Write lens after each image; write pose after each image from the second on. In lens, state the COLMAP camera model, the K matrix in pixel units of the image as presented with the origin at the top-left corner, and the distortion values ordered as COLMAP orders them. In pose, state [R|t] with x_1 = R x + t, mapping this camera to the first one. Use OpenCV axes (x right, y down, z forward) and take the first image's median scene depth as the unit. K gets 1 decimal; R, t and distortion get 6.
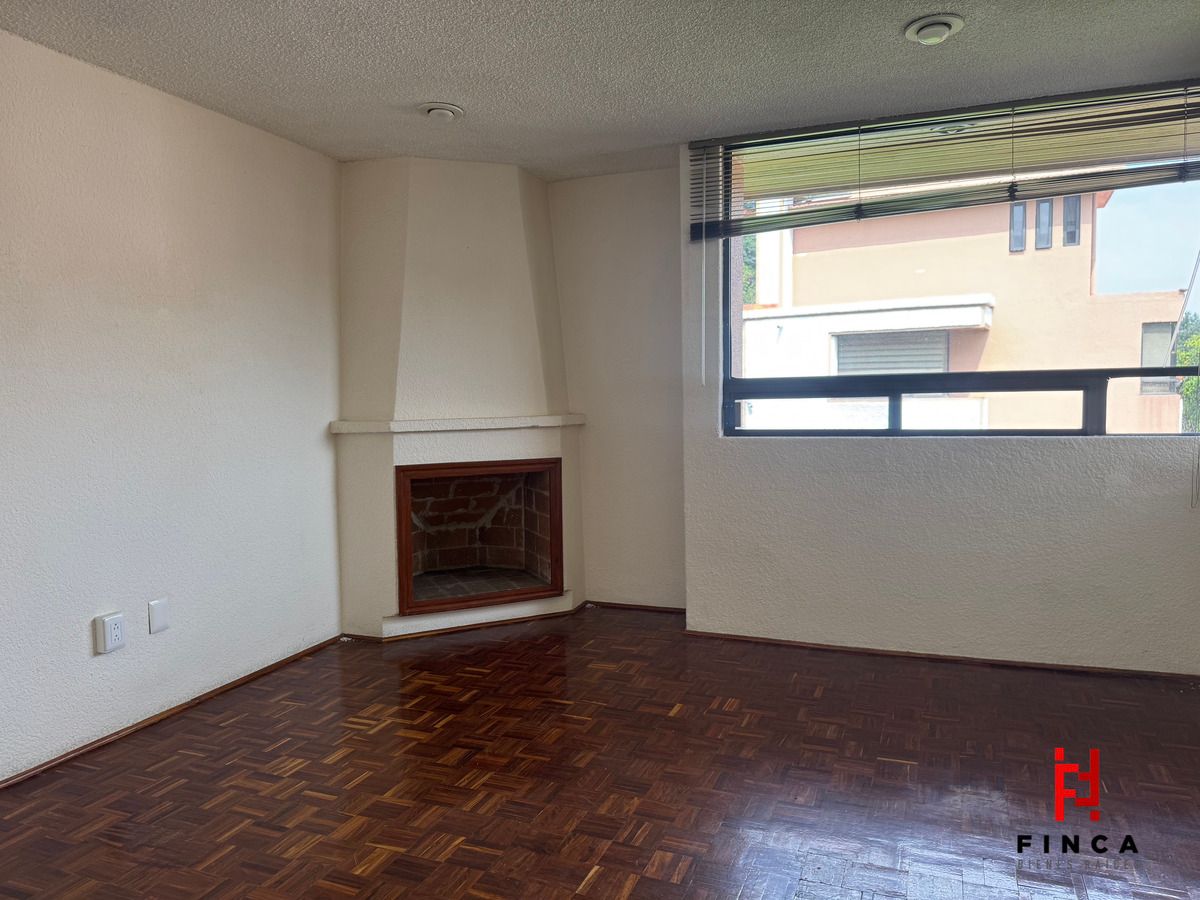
lens RADIAL K [[835.3, 0, 603.4], [0, 835.3, 453.9], [0, 0, 1]] dist [0.052694, -0.030661]
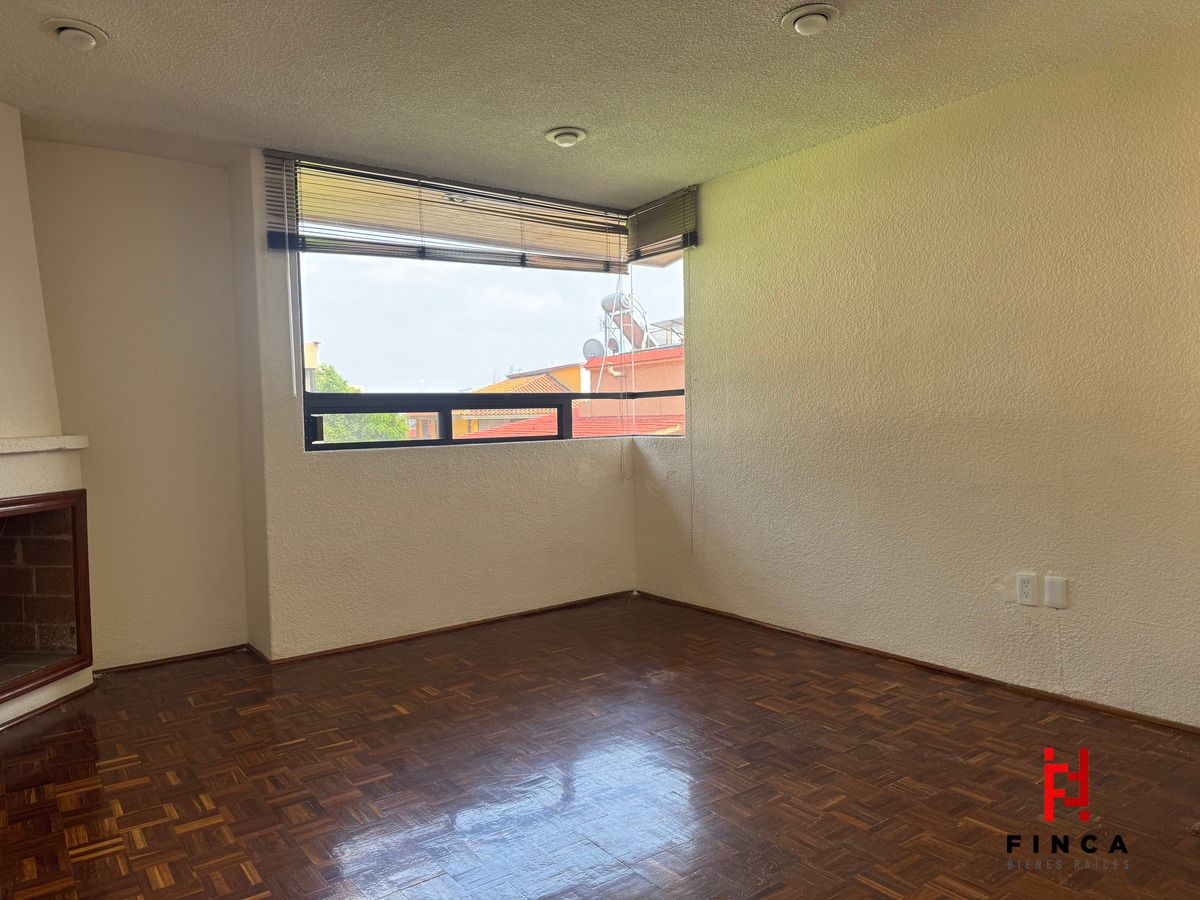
lens RADIAL K [[835.3, 0, 607.6], [0, 835.3, 446.4], [0, 0, 1]] dist [0.052694, -0.030661]
pose [[0.540671, -0.027750, 0.840776, -0.518156], [0.076121, 0.996969, -0.016046, 0.016908], [-0.837783, 0.072677, 0.541145, 0.171049]]
